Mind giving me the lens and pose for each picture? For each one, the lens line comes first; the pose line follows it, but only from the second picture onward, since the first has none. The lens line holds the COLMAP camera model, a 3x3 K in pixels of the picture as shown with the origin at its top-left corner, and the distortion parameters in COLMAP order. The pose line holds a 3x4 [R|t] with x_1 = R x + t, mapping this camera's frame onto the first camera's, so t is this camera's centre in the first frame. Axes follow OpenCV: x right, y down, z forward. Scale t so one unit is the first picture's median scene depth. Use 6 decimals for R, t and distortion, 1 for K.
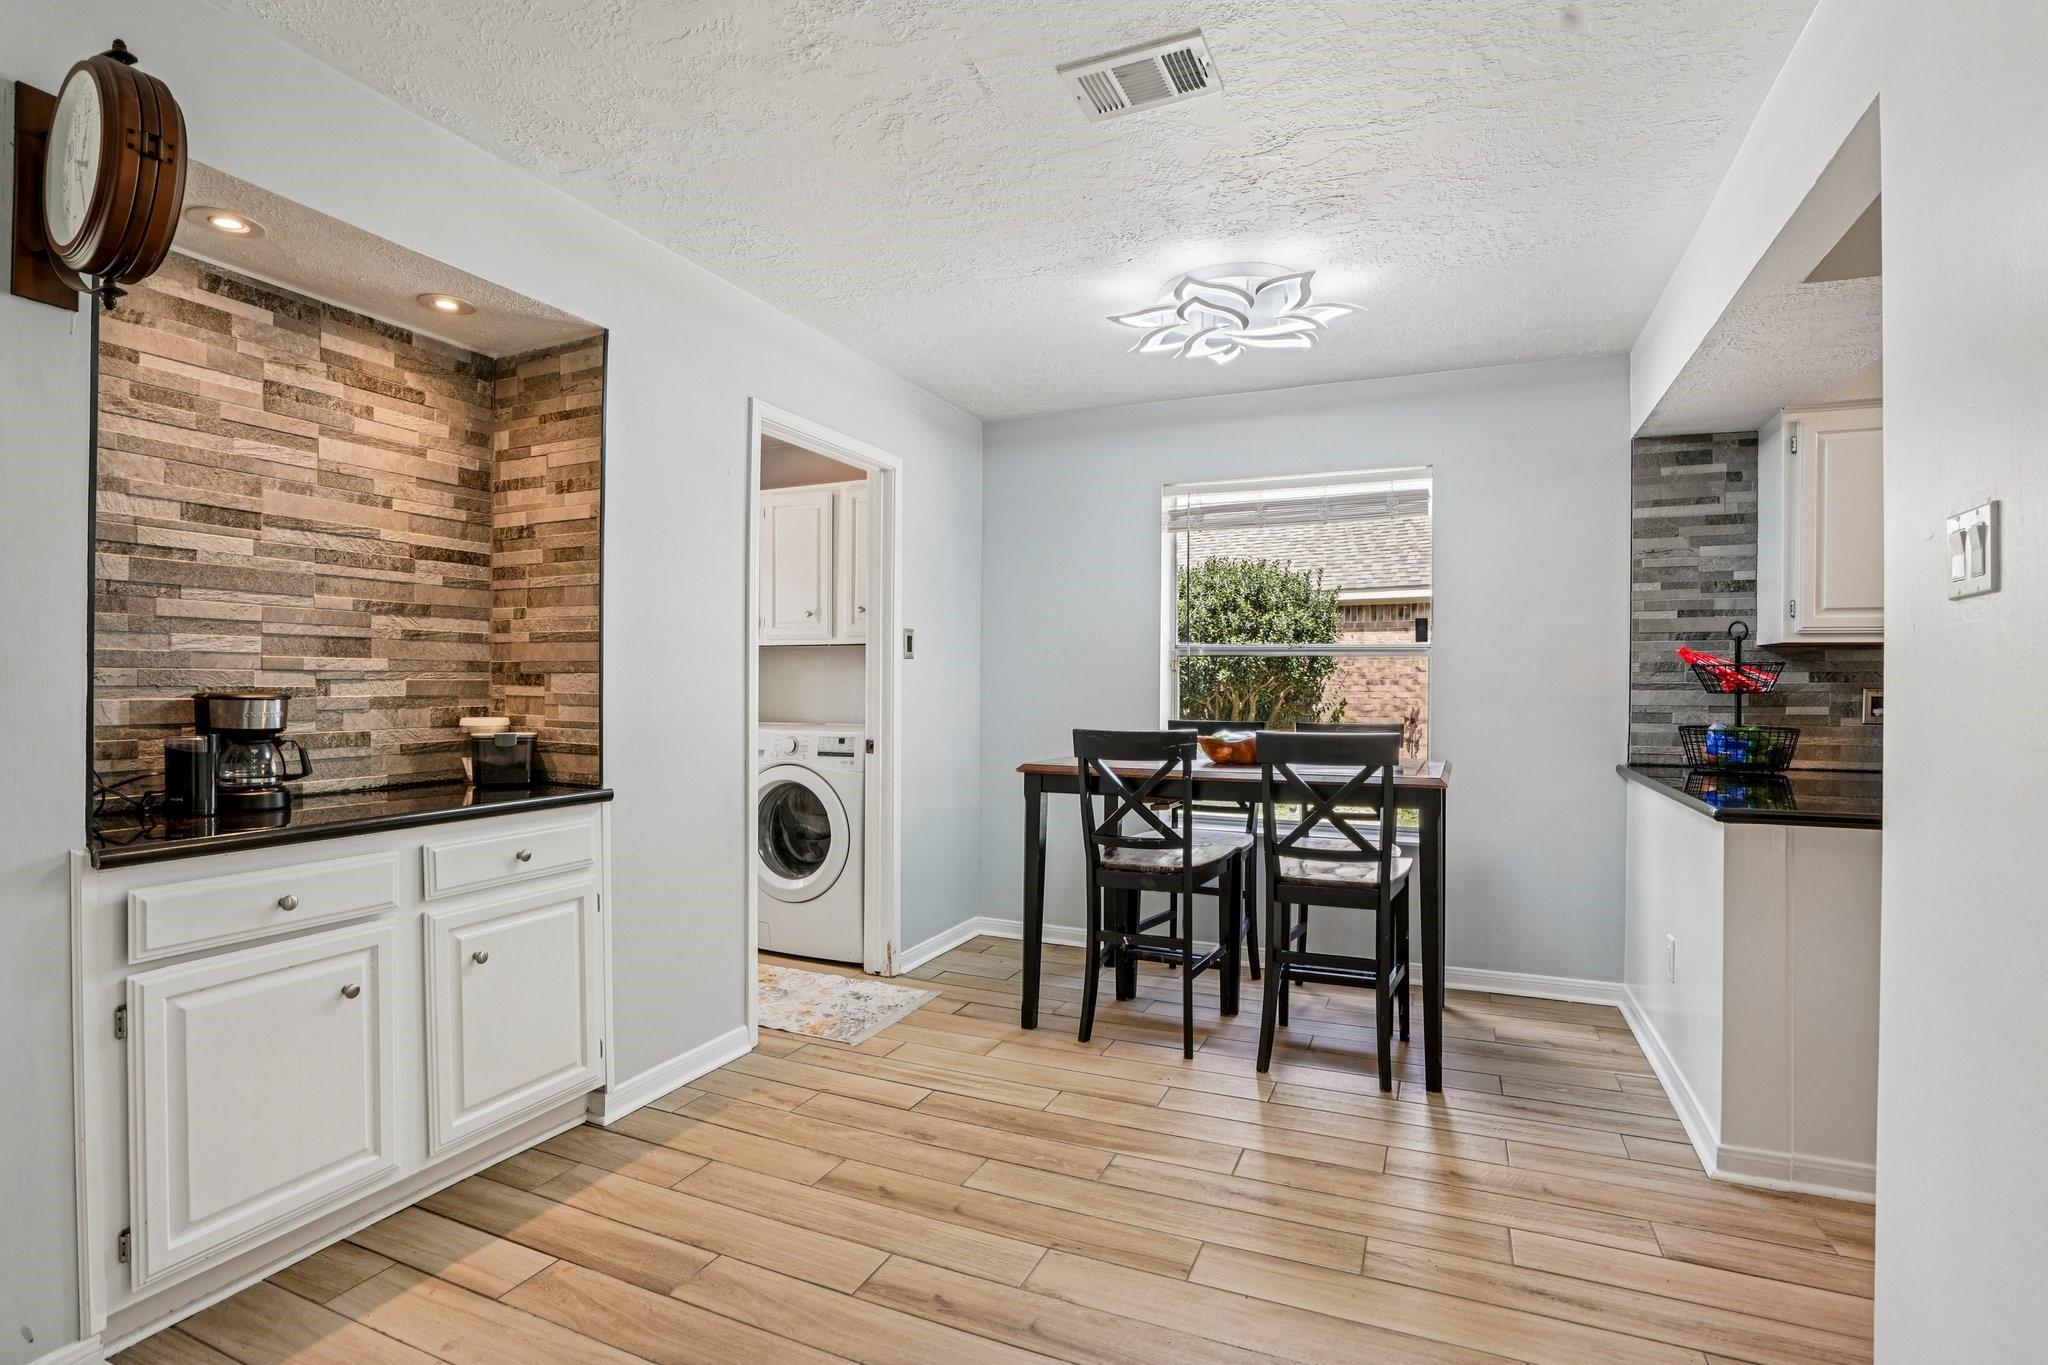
lens RADIAL K [[974.9, 0, 1022.3], [0, 974.9, 691.8], [0, 0, 1]] dist [-0.053879, 0.020494]
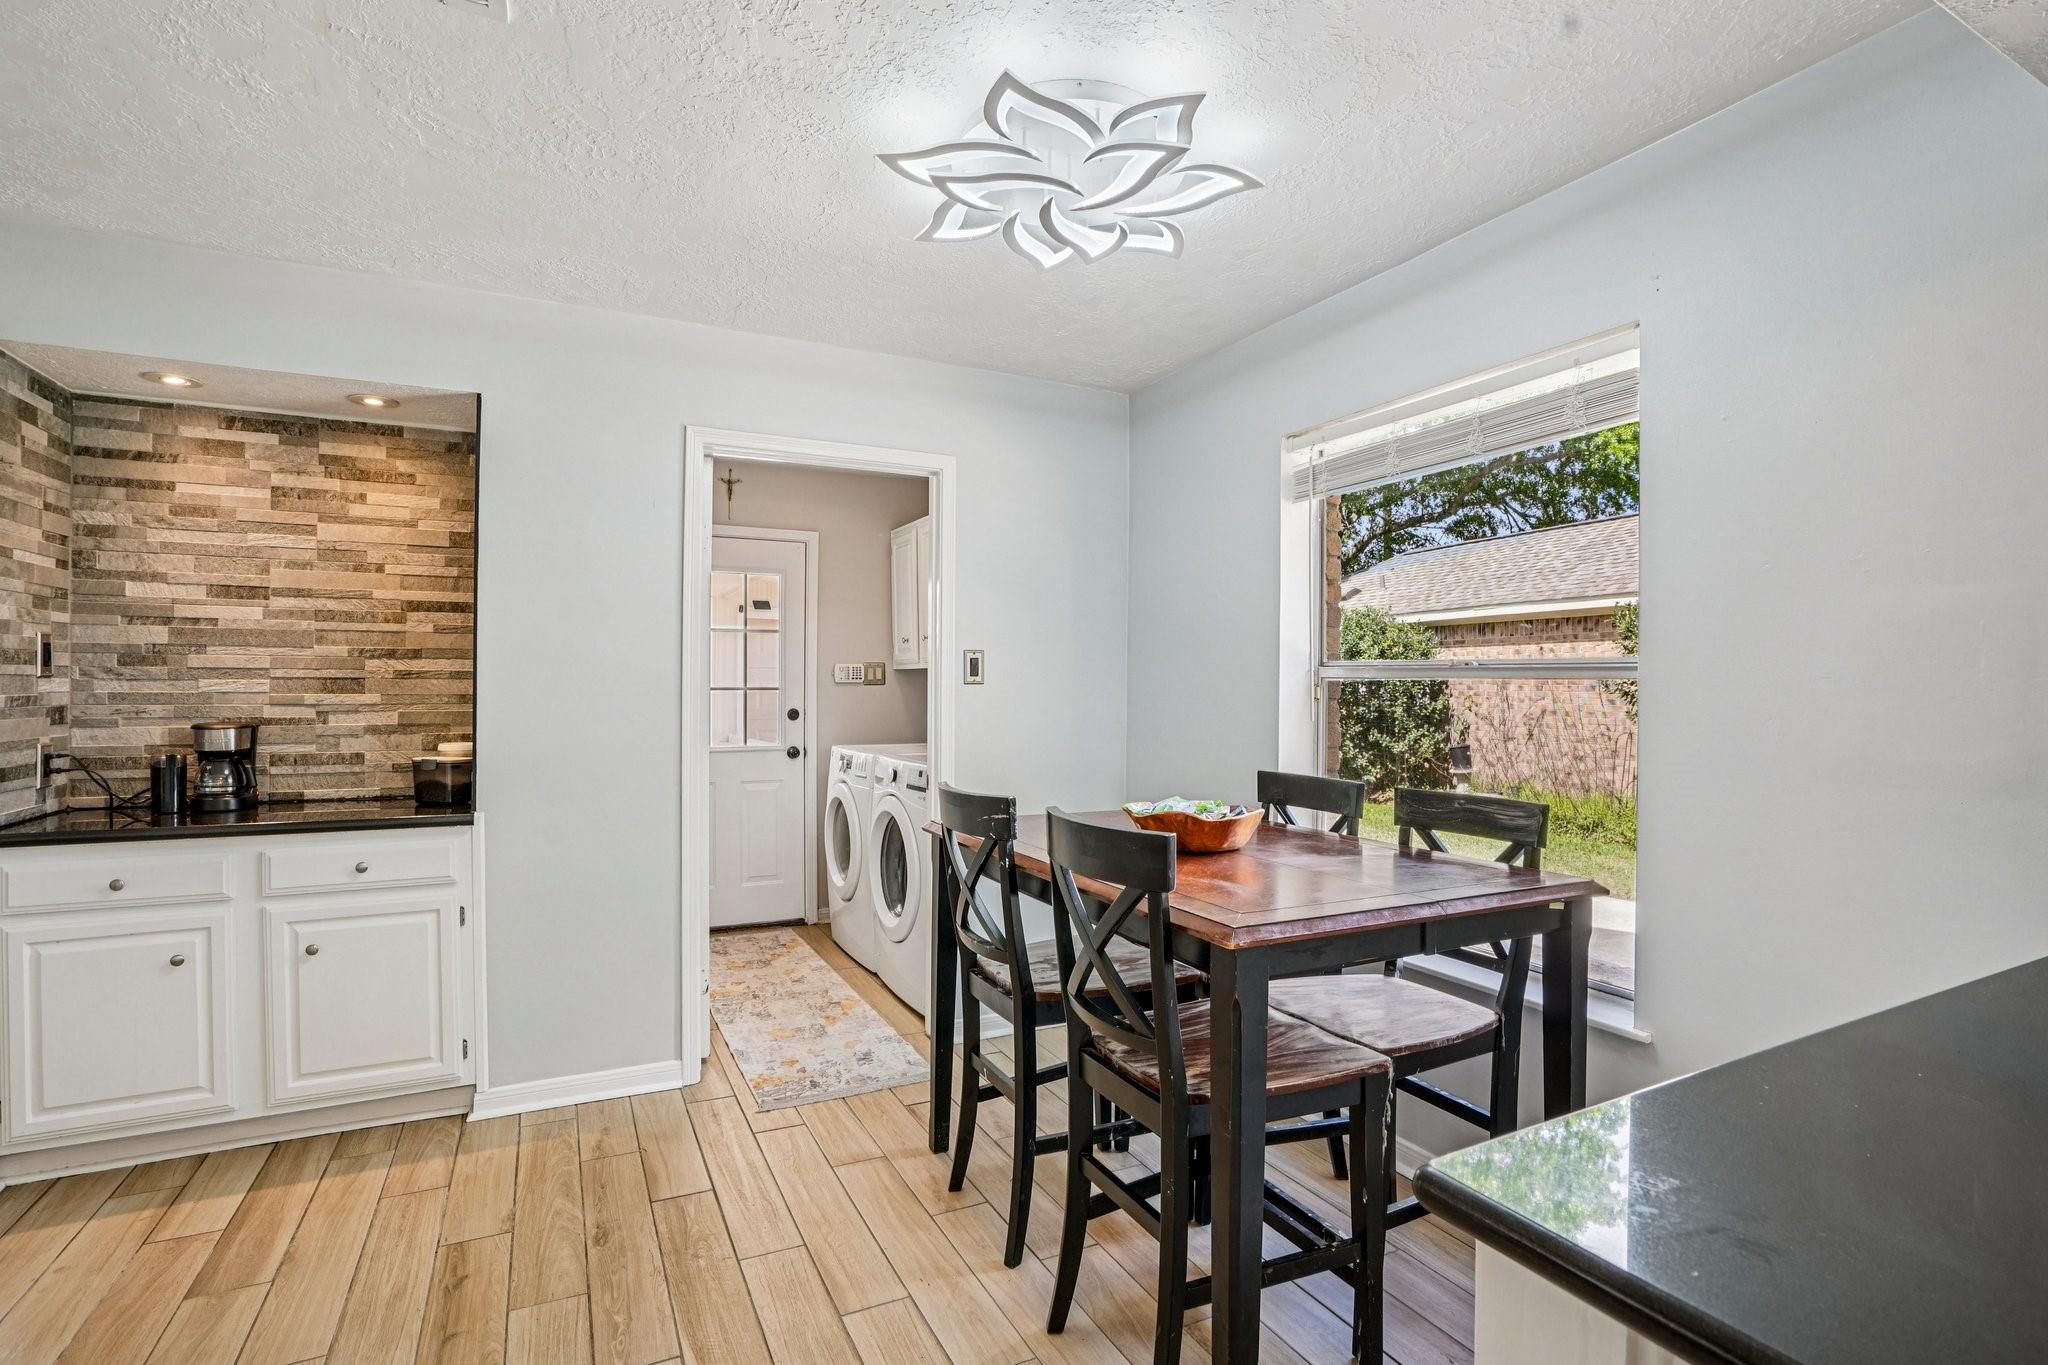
lens RADIAL K [[974.9, 0, 1040.2], [0, 974.9, 684.1], [0, 0, 1]] dist [-0.053879, 0.020494]
pose [[0.773652, -0.002691, -0.633605, 0.775689], [-0.006031, 0.999914, -0.011611, -0.038151], [0.633582, 0.012804, 0.773570, 0.581508]]
